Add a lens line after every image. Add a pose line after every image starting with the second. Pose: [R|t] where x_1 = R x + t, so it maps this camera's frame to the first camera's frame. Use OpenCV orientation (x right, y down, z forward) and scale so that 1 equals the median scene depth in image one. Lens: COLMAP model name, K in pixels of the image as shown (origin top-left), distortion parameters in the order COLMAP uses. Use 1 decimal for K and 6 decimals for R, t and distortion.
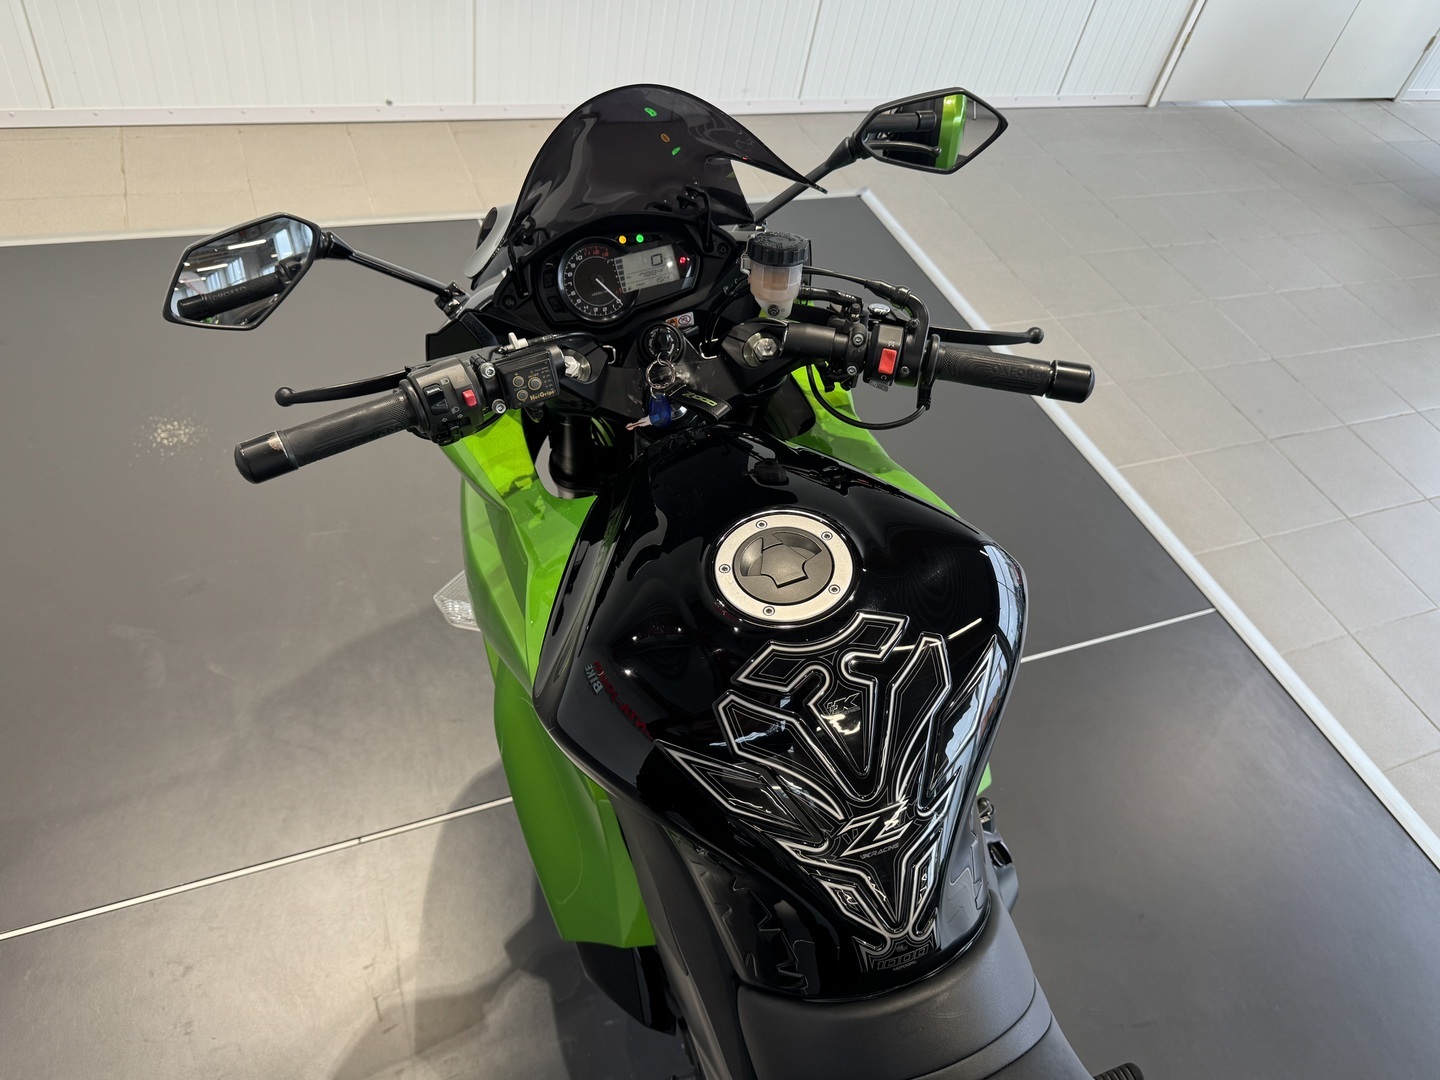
lens RADIAL K [[1065.3, 0, 720.0], [0, 1065.3, 540.0], [0, 0, 1]] dist [-0.005273, -0.006029]
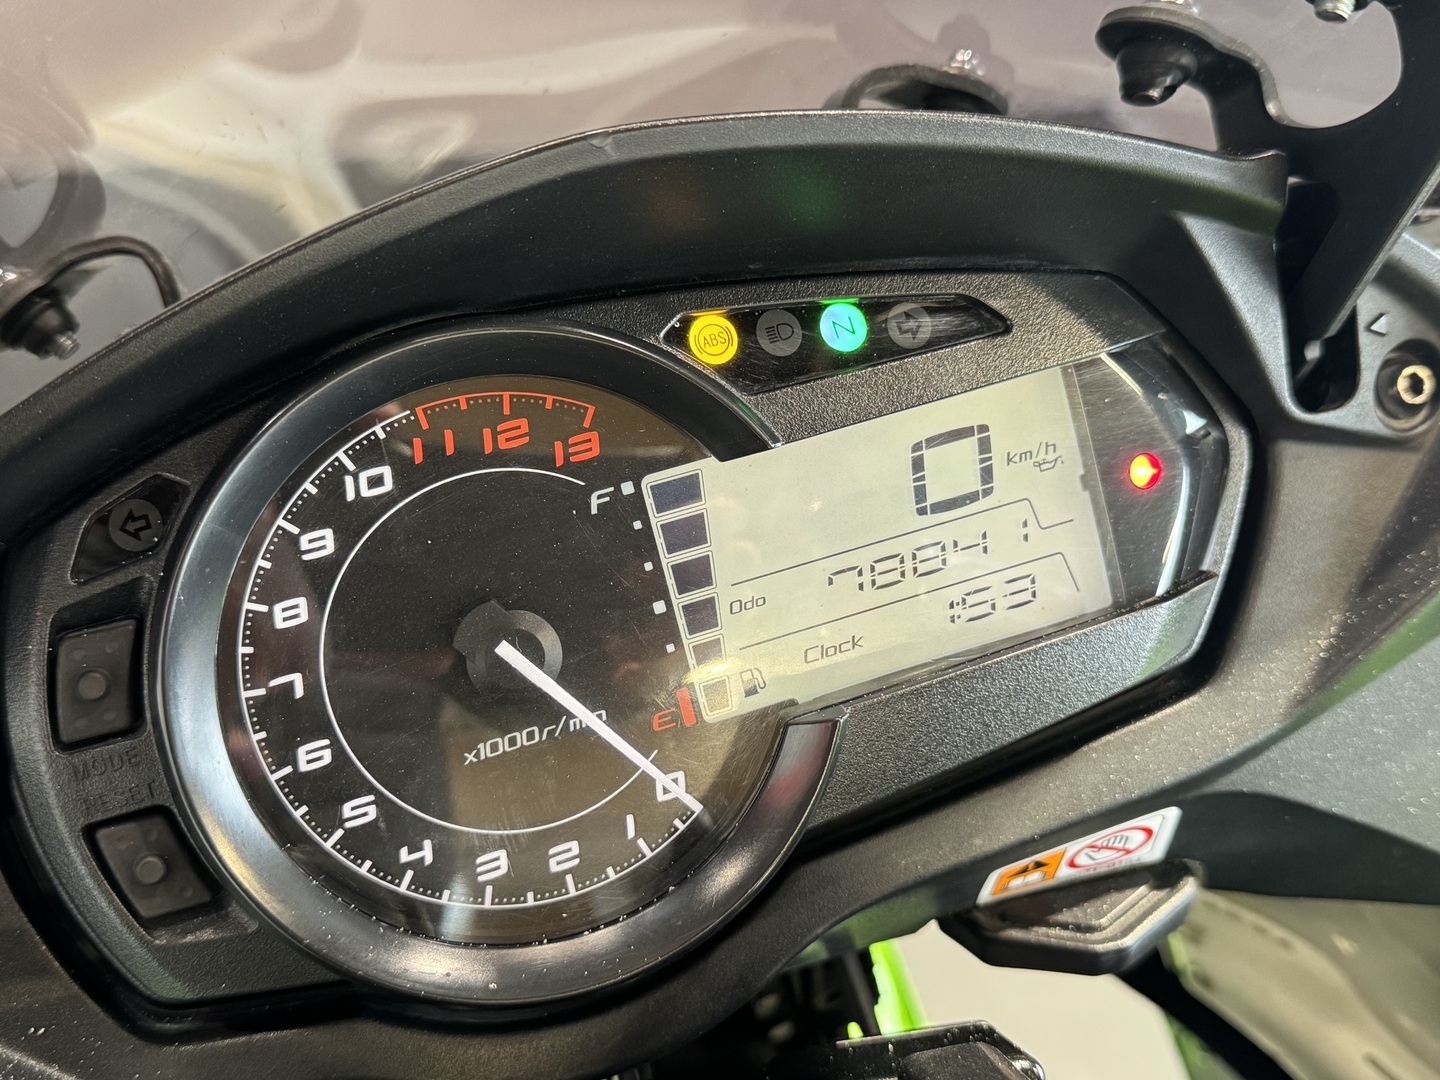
lens RADIAL K [[1560.6, 0, 720.0], [0, 1560.6, 540.0], [0, 0, 1]] dist [0.081160, -0.012351]
pose [[0.997993, 0.019090, -0.060381, -0.078455], [-0.021017, 0.999285, -0.031444, -0.251690], [0.059737, 0.032650, 0.997680, 0.811641]]
